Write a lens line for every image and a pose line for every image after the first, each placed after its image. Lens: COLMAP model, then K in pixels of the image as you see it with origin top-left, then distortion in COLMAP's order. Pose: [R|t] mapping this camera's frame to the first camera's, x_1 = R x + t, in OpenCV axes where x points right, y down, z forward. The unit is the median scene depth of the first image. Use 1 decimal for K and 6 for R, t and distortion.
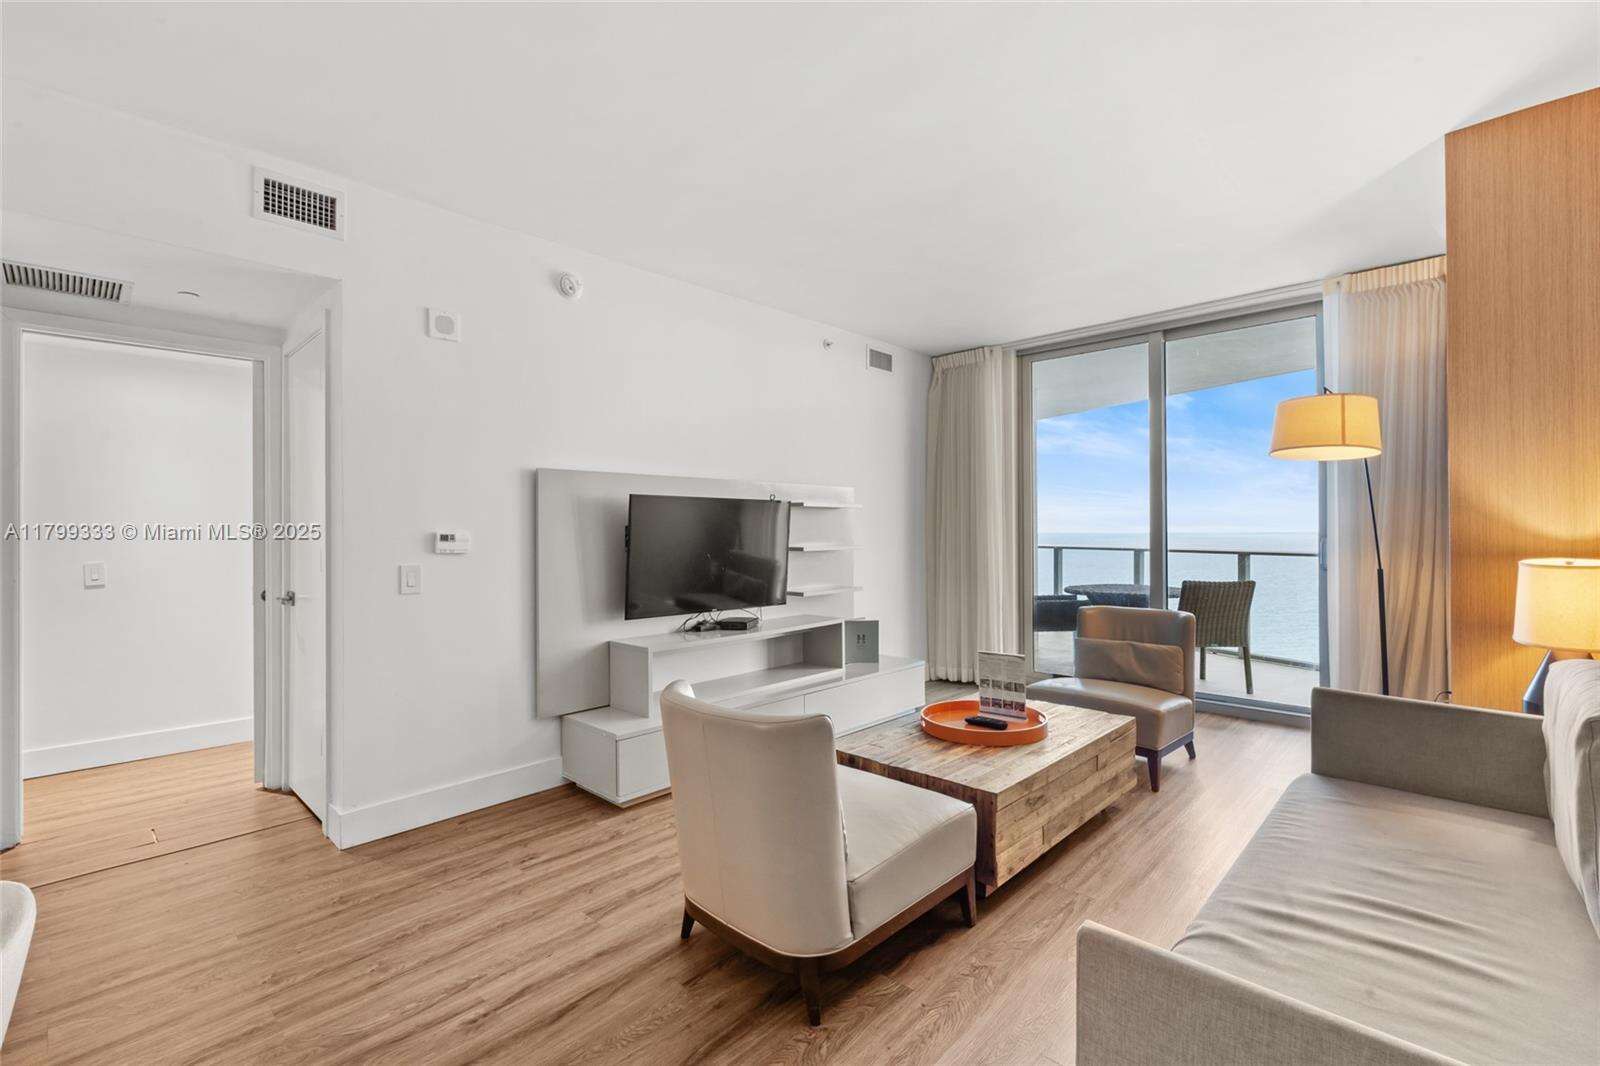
lens RADIAL K [[716.8, 0, 802.3], [0, 716.8, 526.3], [0, 0, 1]] dist [-0.005864, 0.000351]
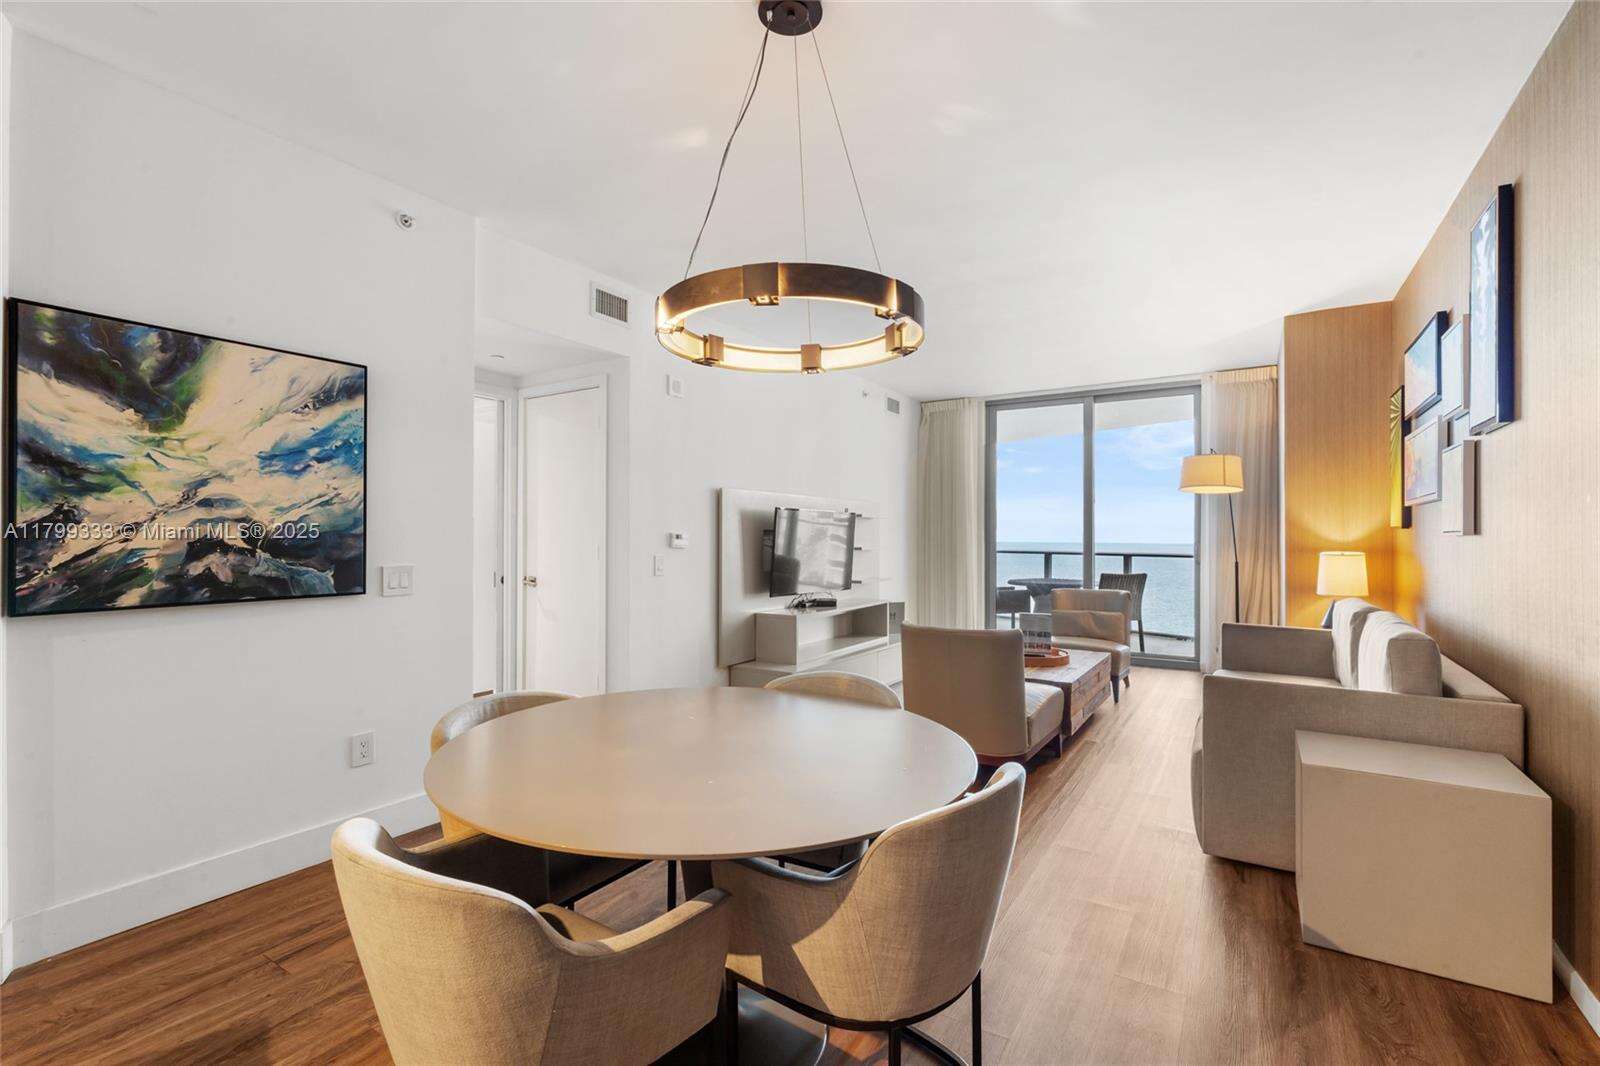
lens RADIAL K [[716.8, 0, 806.0], [0, 716.8, 532.0], [0, 0, 1]] dist [-0.005864, 0.000351]
pose [[0.980875, 0.009934, 0.194385, -0.424785], [-0.009491, 0.999950, -0.003211, 0.006942], [-0.194407, 0.001305, 0.980920, -0.361043]]
